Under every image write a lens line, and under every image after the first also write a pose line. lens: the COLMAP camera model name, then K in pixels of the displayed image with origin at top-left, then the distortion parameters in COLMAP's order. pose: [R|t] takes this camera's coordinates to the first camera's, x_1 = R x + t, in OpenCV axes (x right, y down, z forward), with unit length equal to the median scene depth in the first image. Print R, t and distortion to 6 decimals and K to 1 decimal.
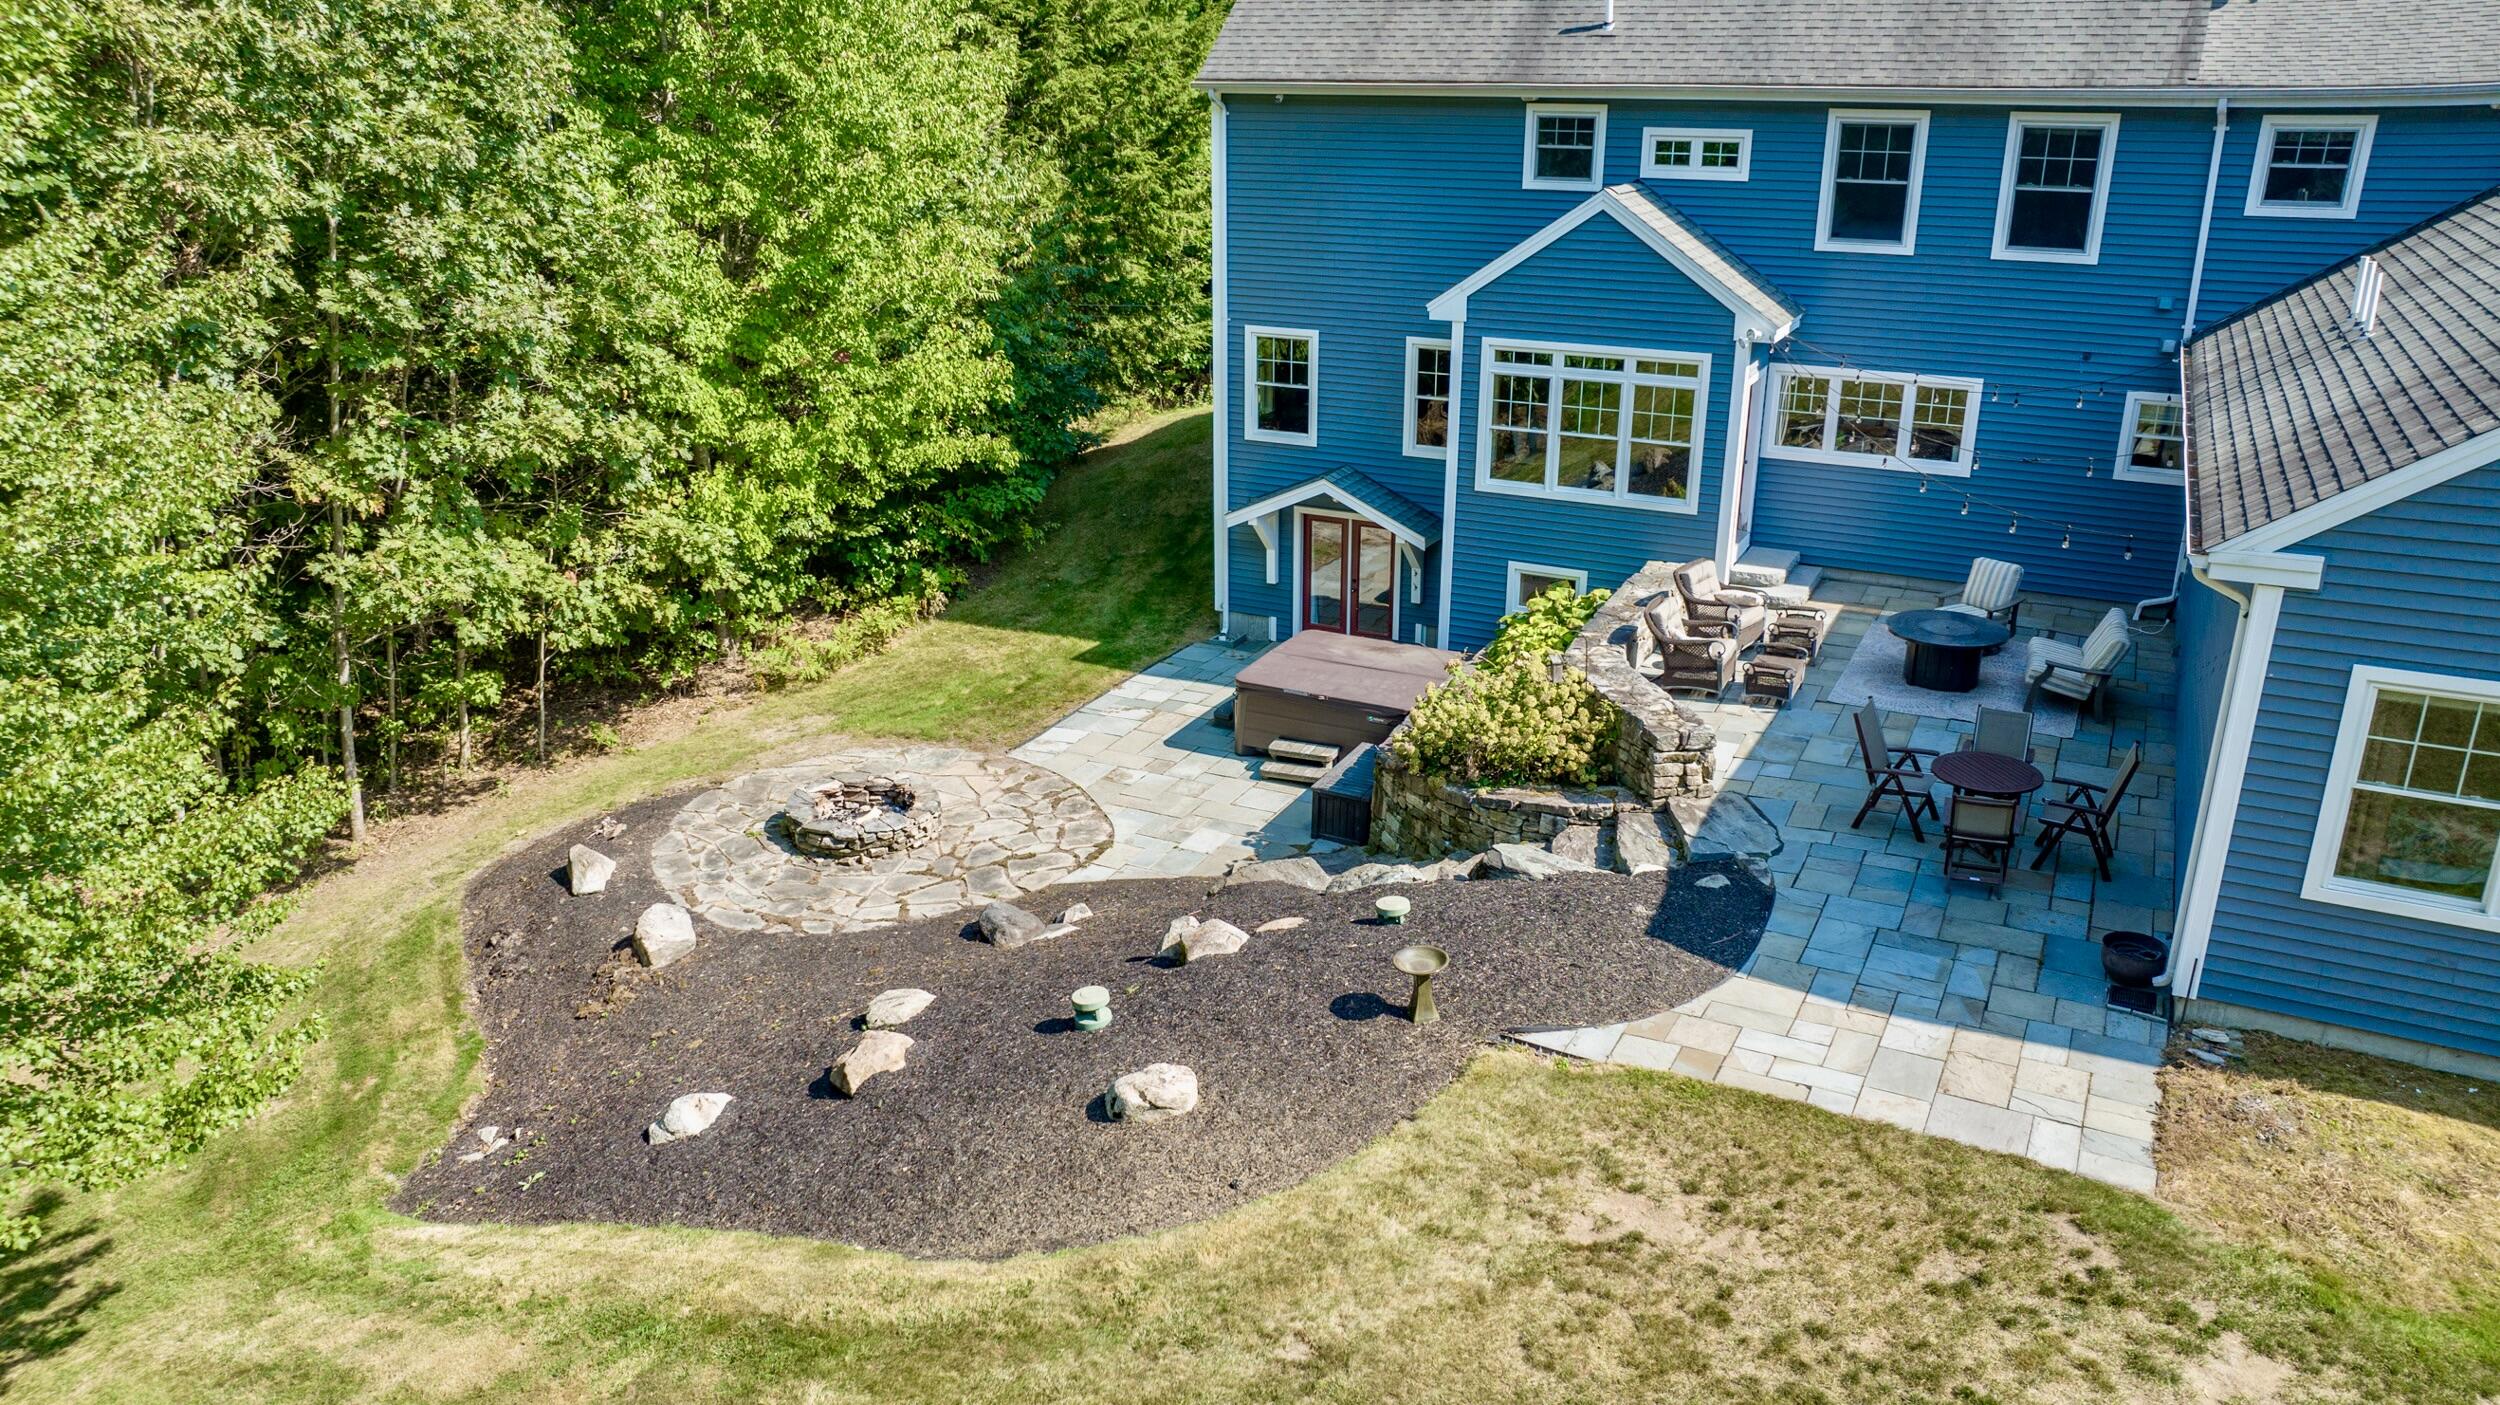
lens RADIAL K [[1774.3, 0, 1250.0], [0, 1774.3, 702.5], [0, 0, 1]] dist [-0.042238, 0.059294]
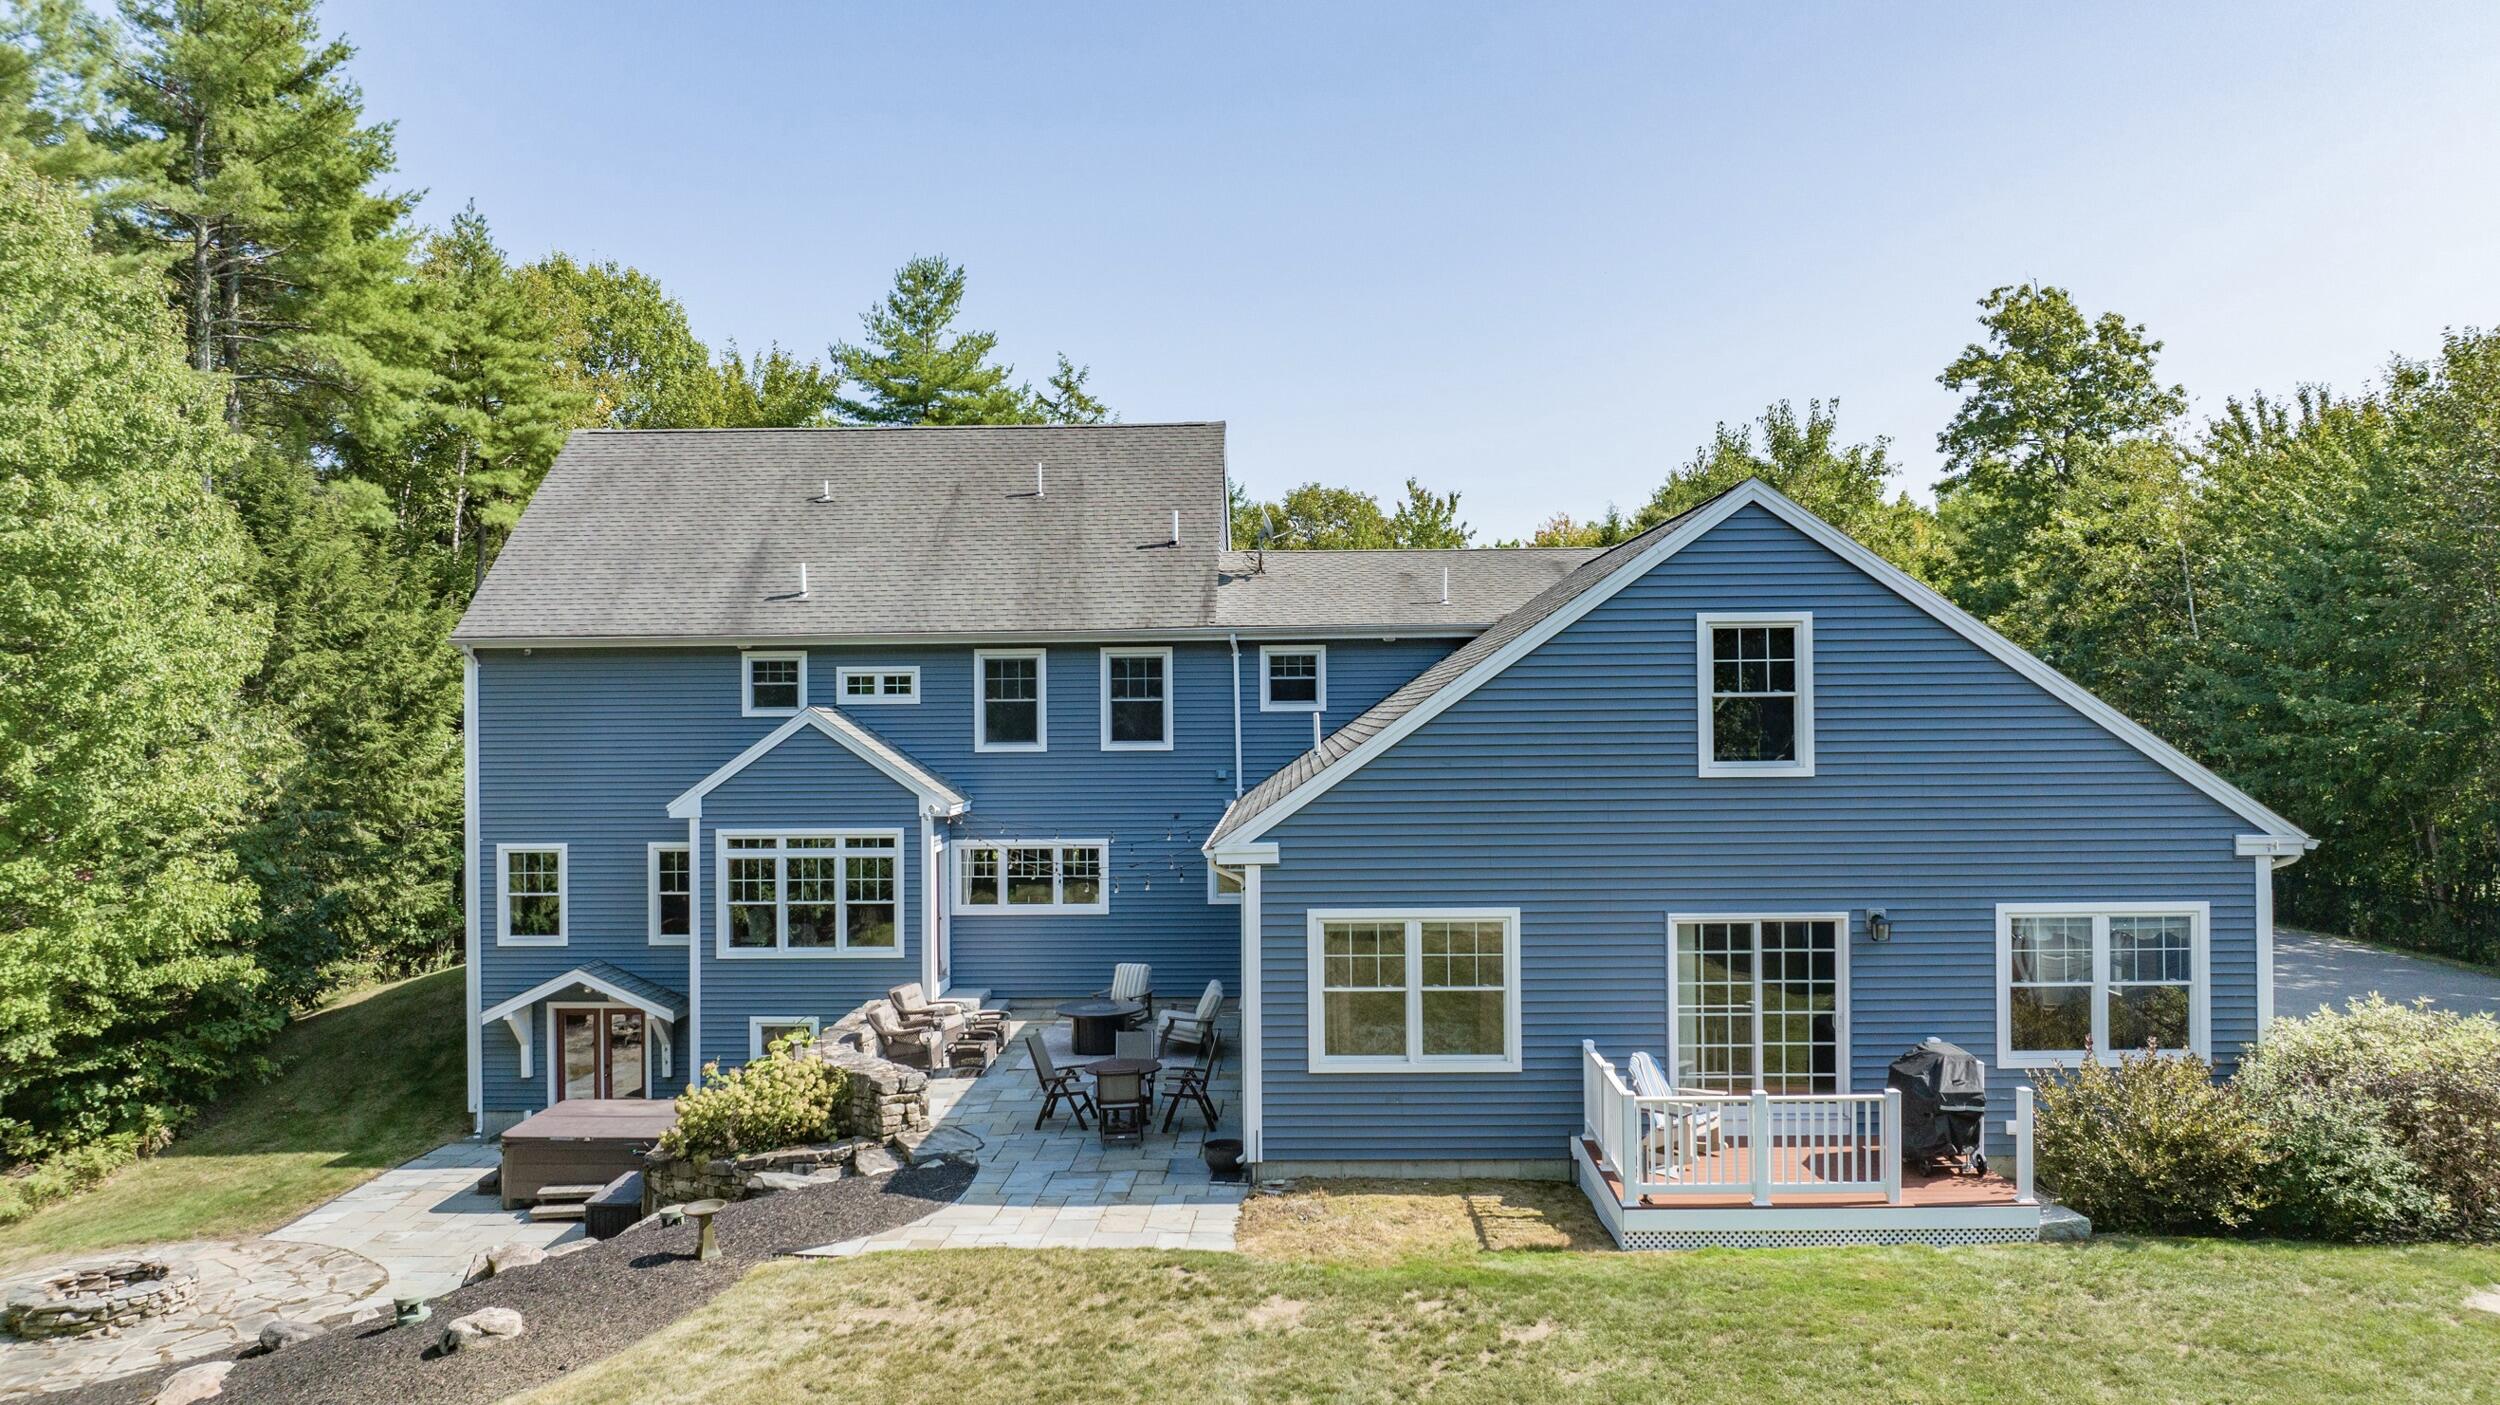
lens RADIAL K [[1774.3, 0, 1250.0], [0, 1774.3, 702.5], [0, 0, 1]] dist [-0.042238, 0.059294]
pose [[0.908170, -0.007099, 0.418542, -0.044582], [0.153518, 0.935839, -0.317235, 0.159531], [-0.389436, 0.352357, 0.850990, -0.211195]]
